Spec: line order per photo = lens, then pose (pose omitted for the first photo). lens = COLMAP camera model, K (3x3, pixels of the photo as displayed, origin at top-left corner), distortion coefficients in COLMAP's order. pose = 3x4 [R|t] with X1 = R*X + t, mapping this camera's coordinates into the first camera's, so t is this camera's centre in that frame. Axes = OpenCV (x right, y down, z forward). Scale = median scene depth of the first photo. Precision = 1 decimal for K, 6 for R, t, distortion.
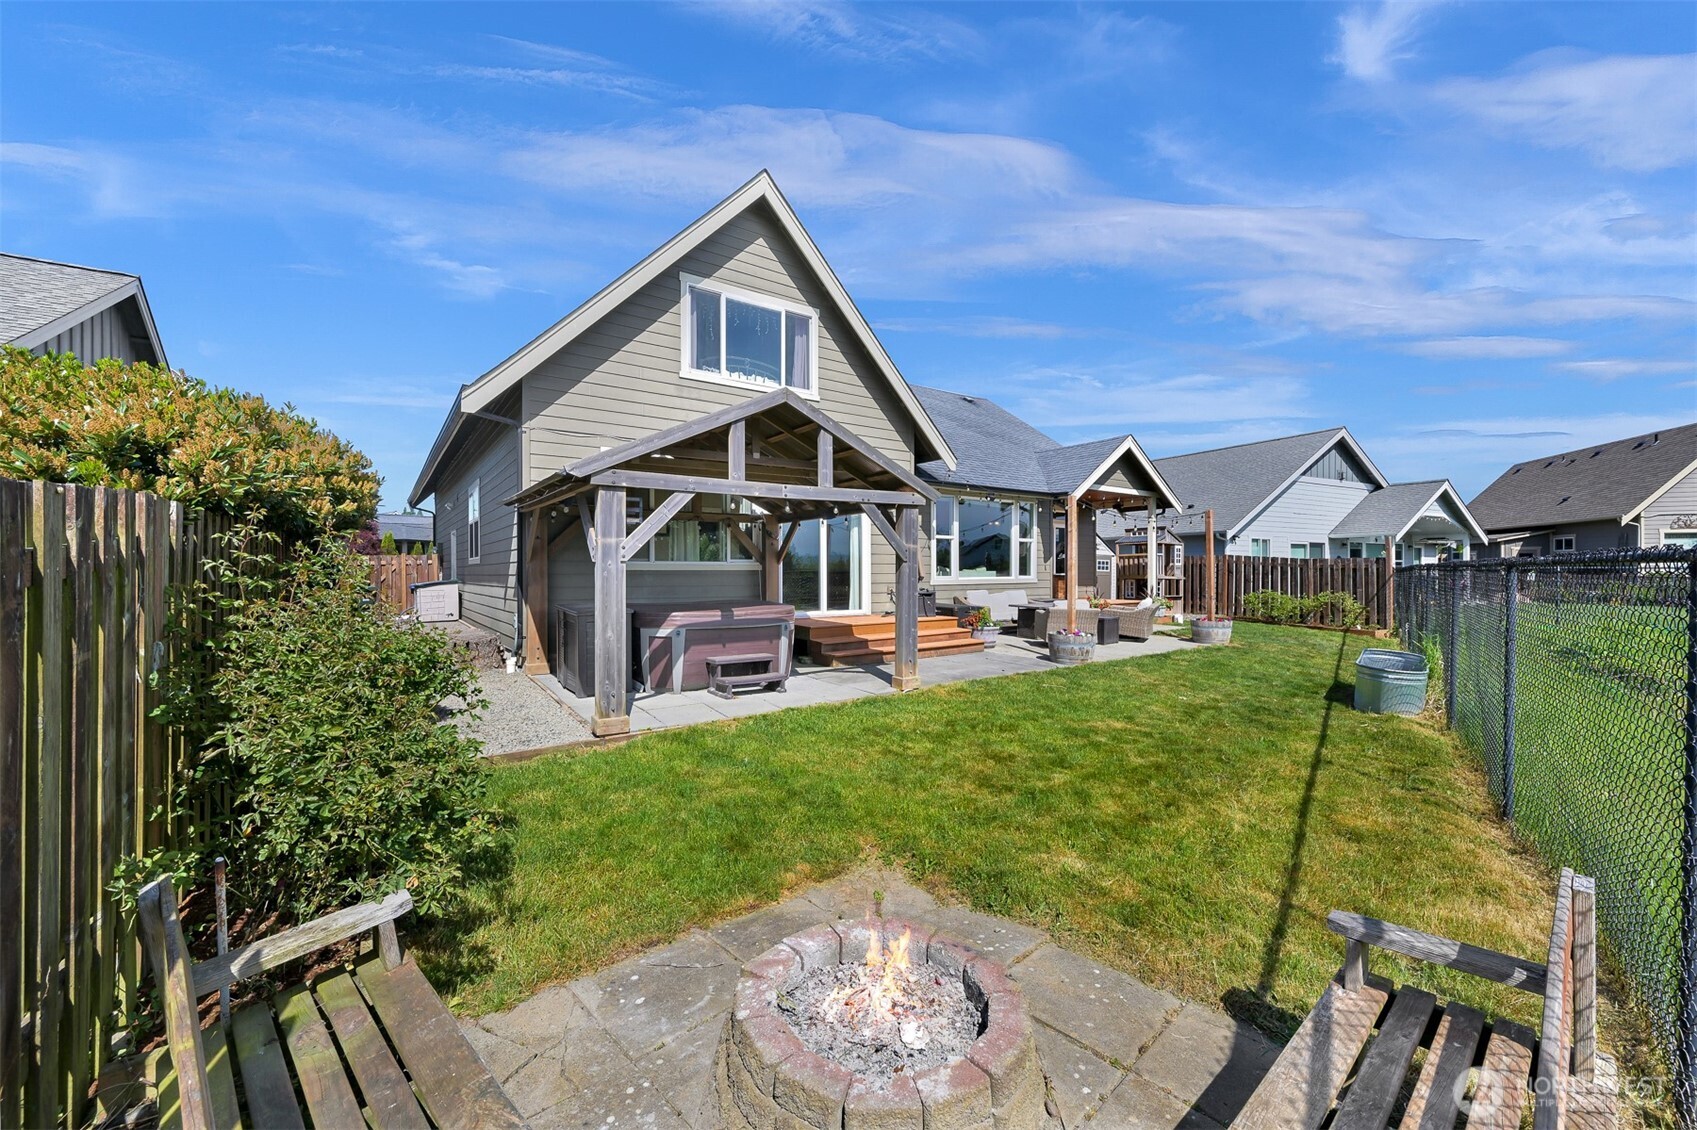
lens RADIAL K [[662.9, 0, 838.5], [0, 662.9, 570.3], [0, 0, 1]] dist [0.000200, 0.000007]
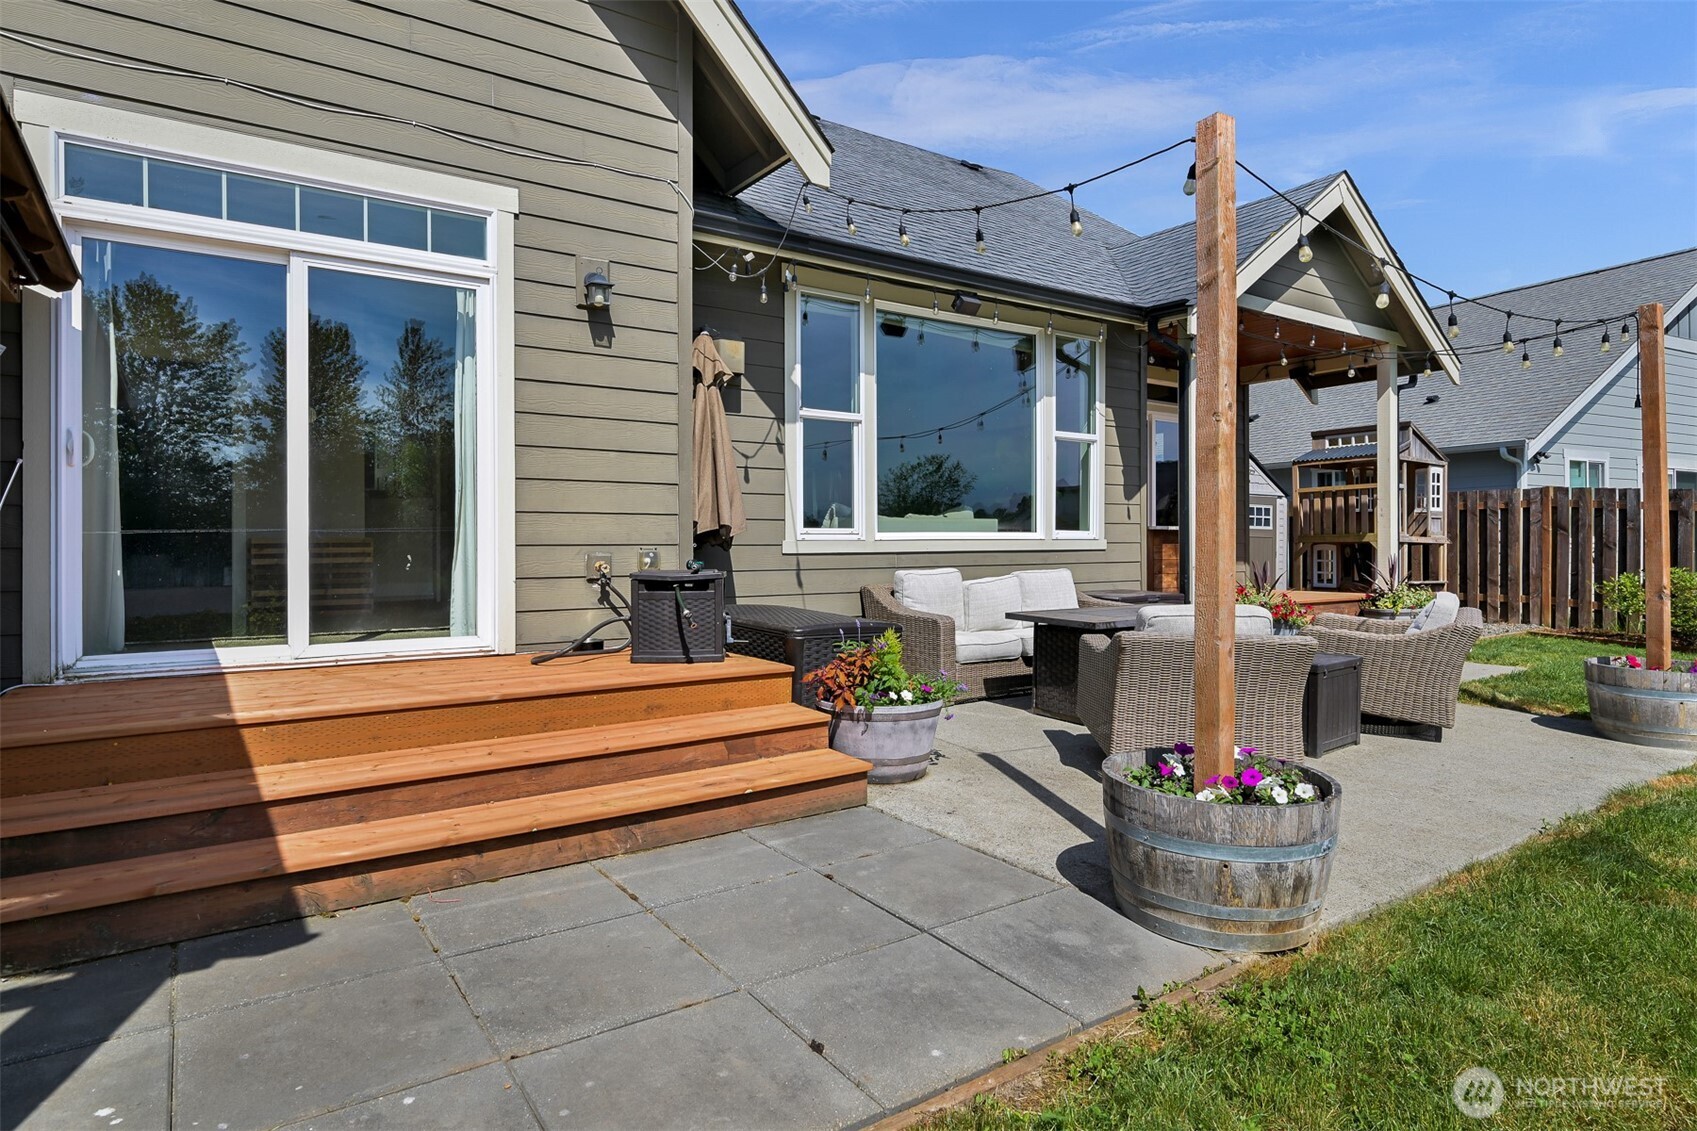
lens RADIAL K [[963.9, 0, 849.3], [0, 963.9, 542.6], [0, 0, 1]] dist [-0.000630, 0.000019]
pose [[0.999997, 0.001386, 0.002039, 0.149023], [-0.001394, 0.999992, 0.003809, 0.012722], [-0.002034, -0.003812, 0.999991, 0.439941]]
